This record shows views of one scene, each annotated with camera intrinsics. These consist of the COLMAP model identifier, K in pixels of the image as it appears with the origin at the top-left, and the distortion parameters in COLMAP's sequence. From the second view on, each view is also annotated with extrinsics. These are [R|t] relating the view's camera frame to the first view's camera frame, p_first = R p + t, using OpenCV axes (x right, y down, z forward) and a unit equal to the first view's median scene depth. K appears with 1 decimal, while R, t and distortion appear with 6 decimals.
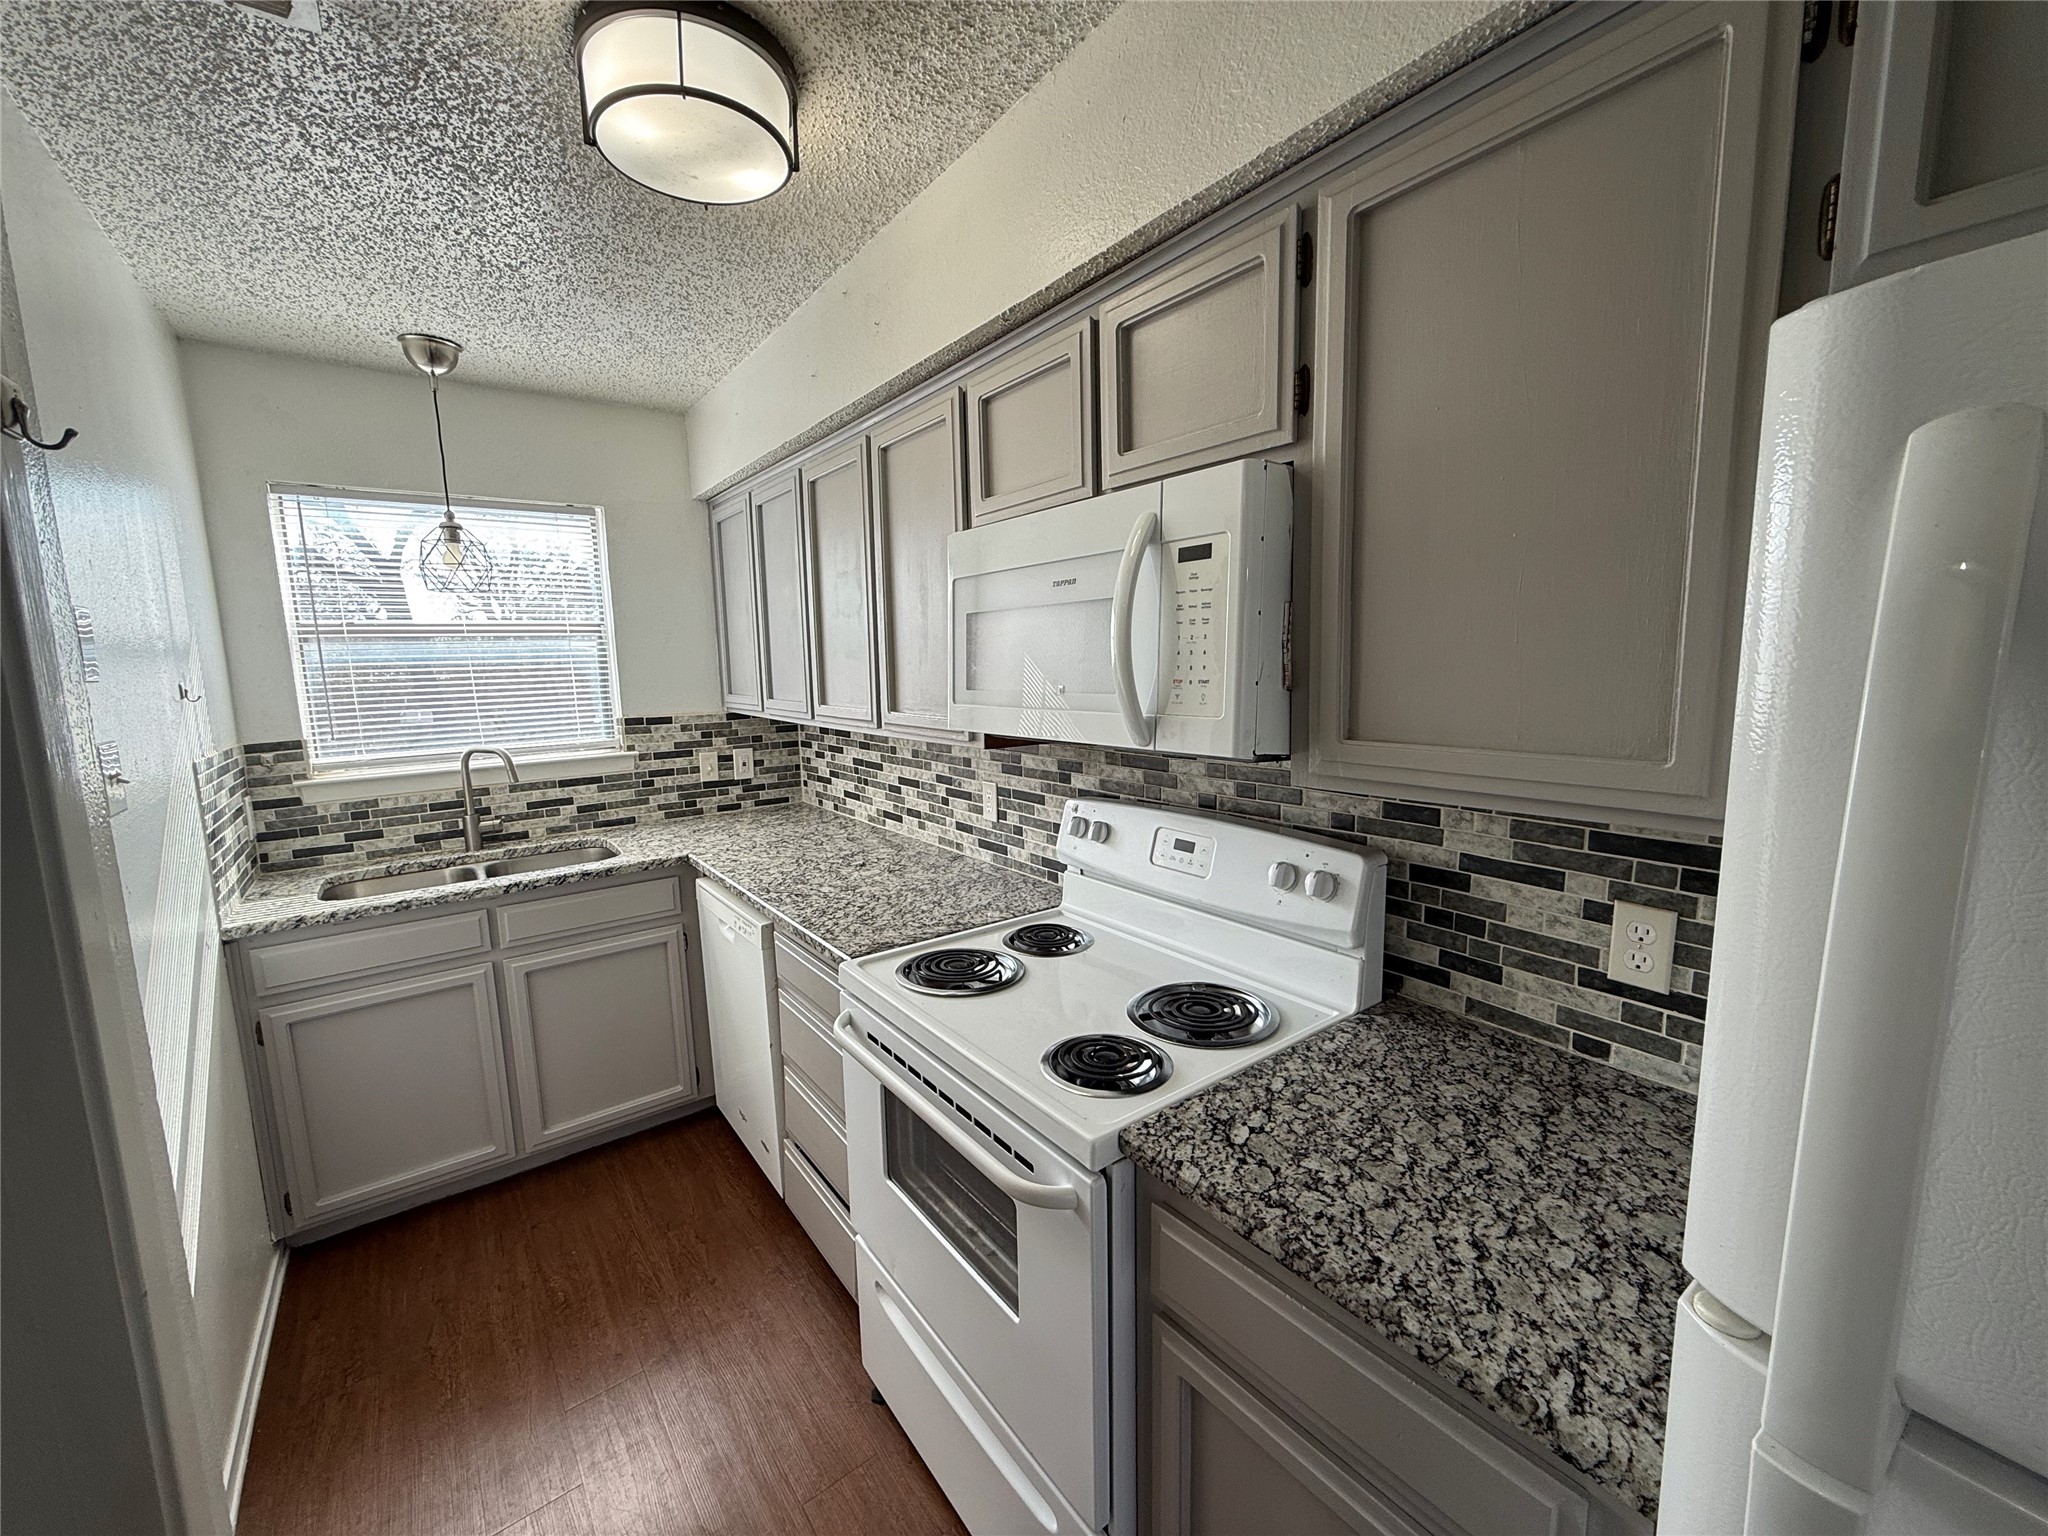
lens RADIAL K [[806.2, 0, 1019.8], [0, 806.2, 768.6], [0, 0, 1]] dist [-0.000661, 0.000057]
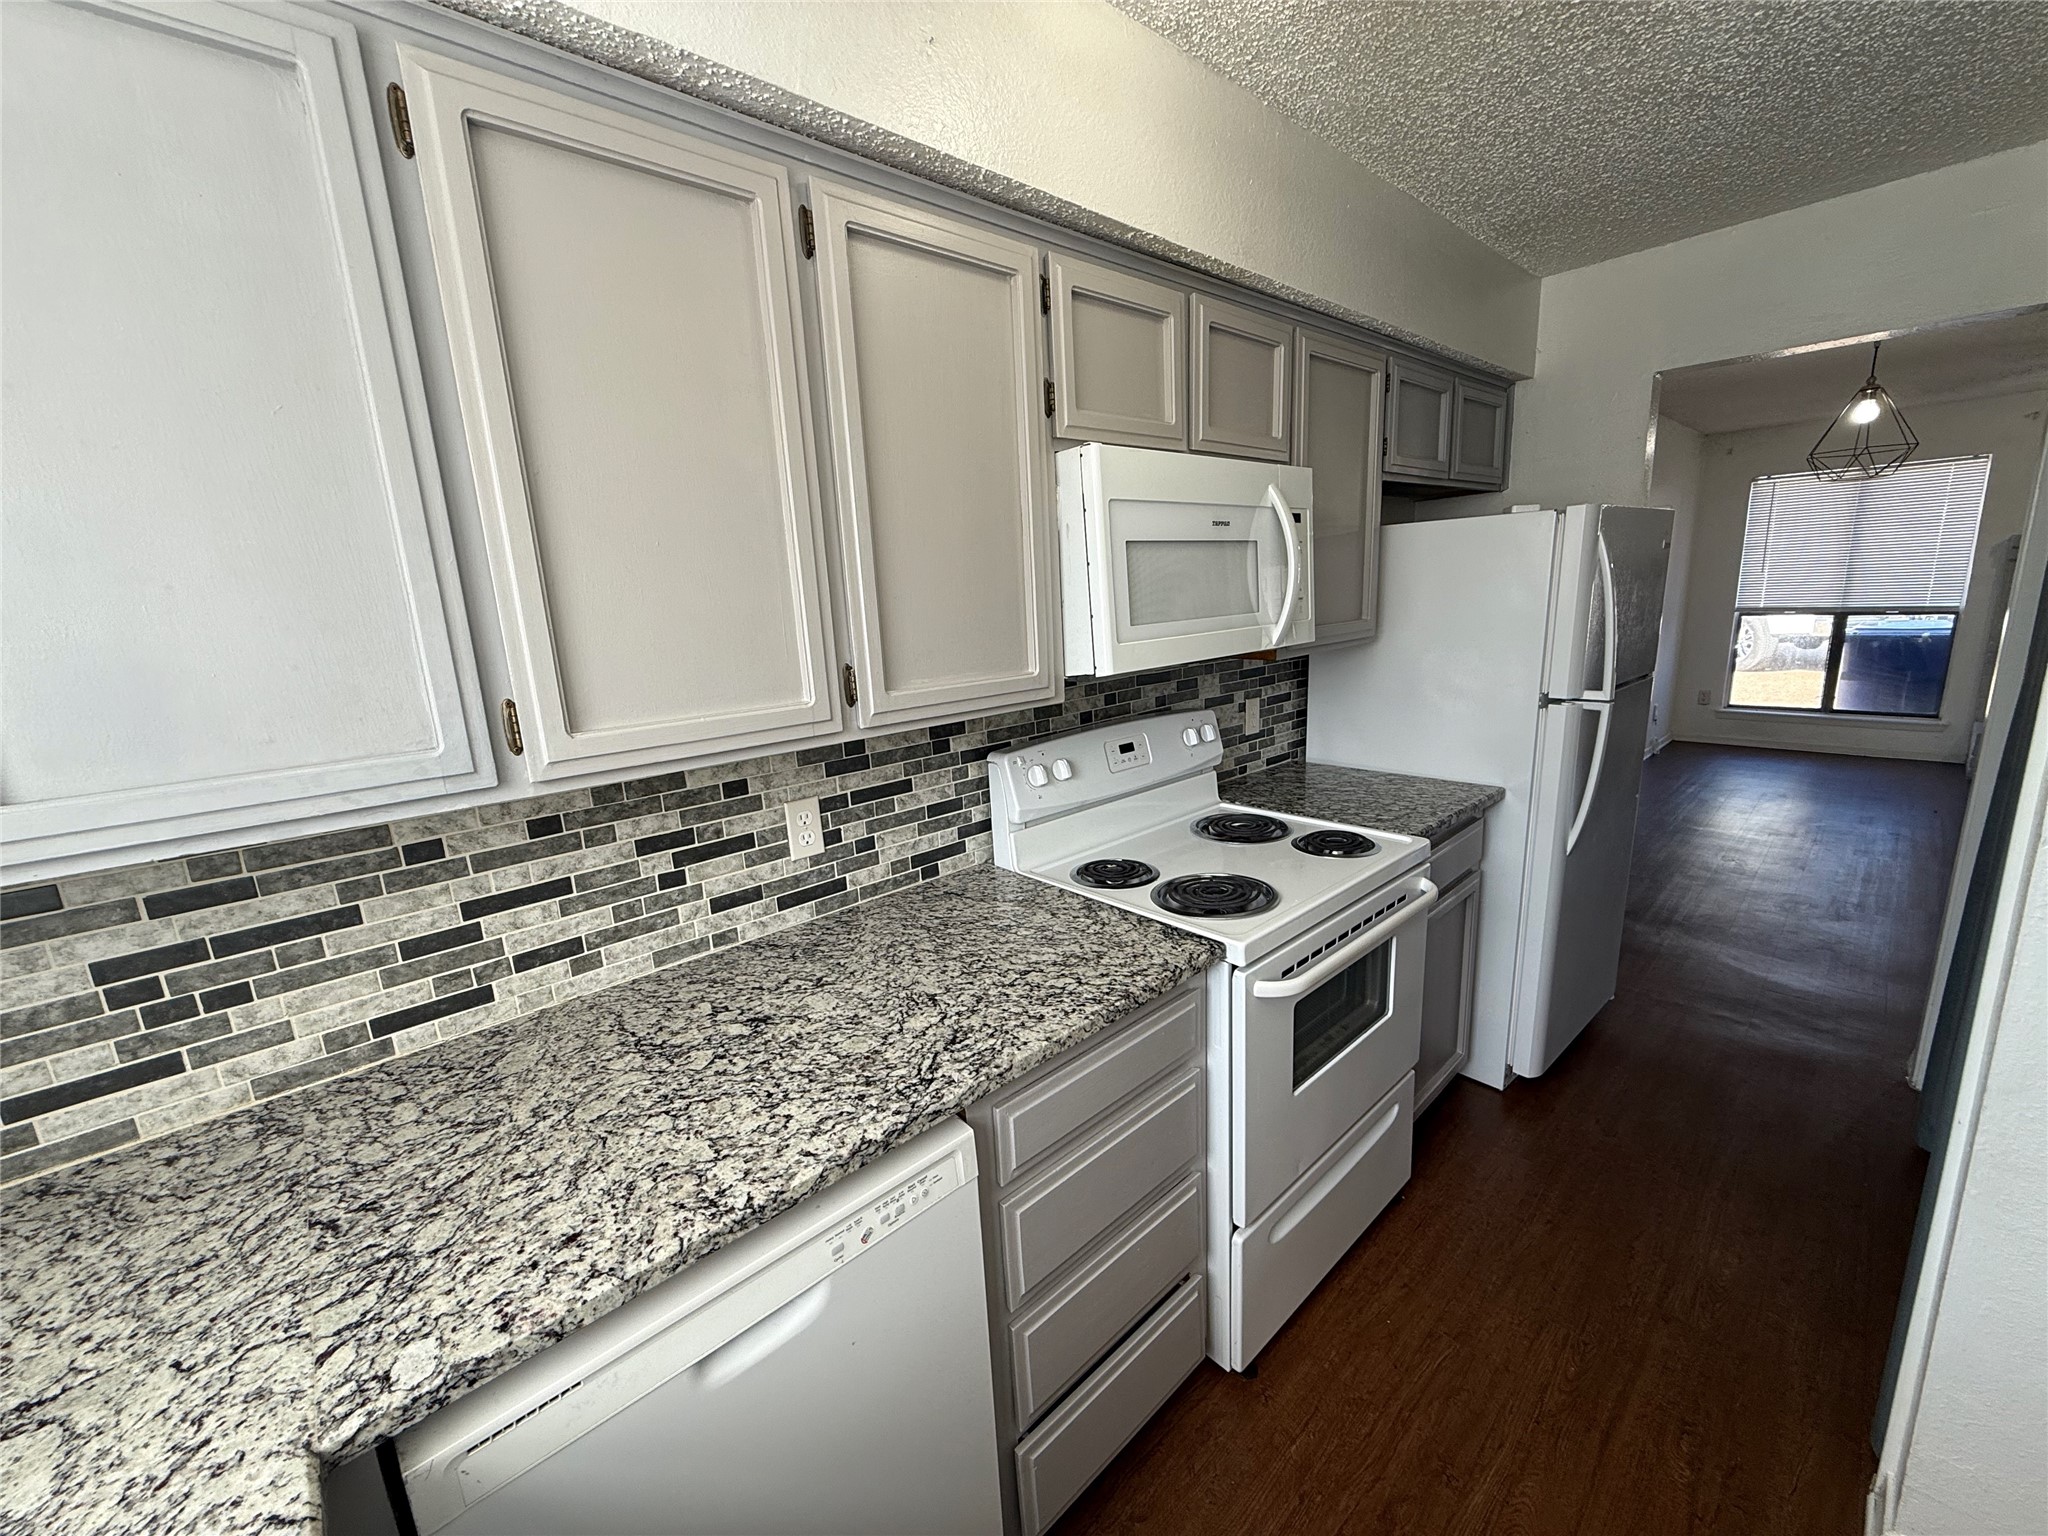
lens RADIAL K [[806.2, 0, 1021.2], [0, 806.2, 766.2], [0, 0, 1]] dist [-0.000661, 0.000057]
pose [[-0.089829, -0.180627, 0.979441, -0.666092], [0.190398, 0.962165, 0.194904, -0.099538], [-0.977589, 0.203991, -0.052039, 0.819177]]
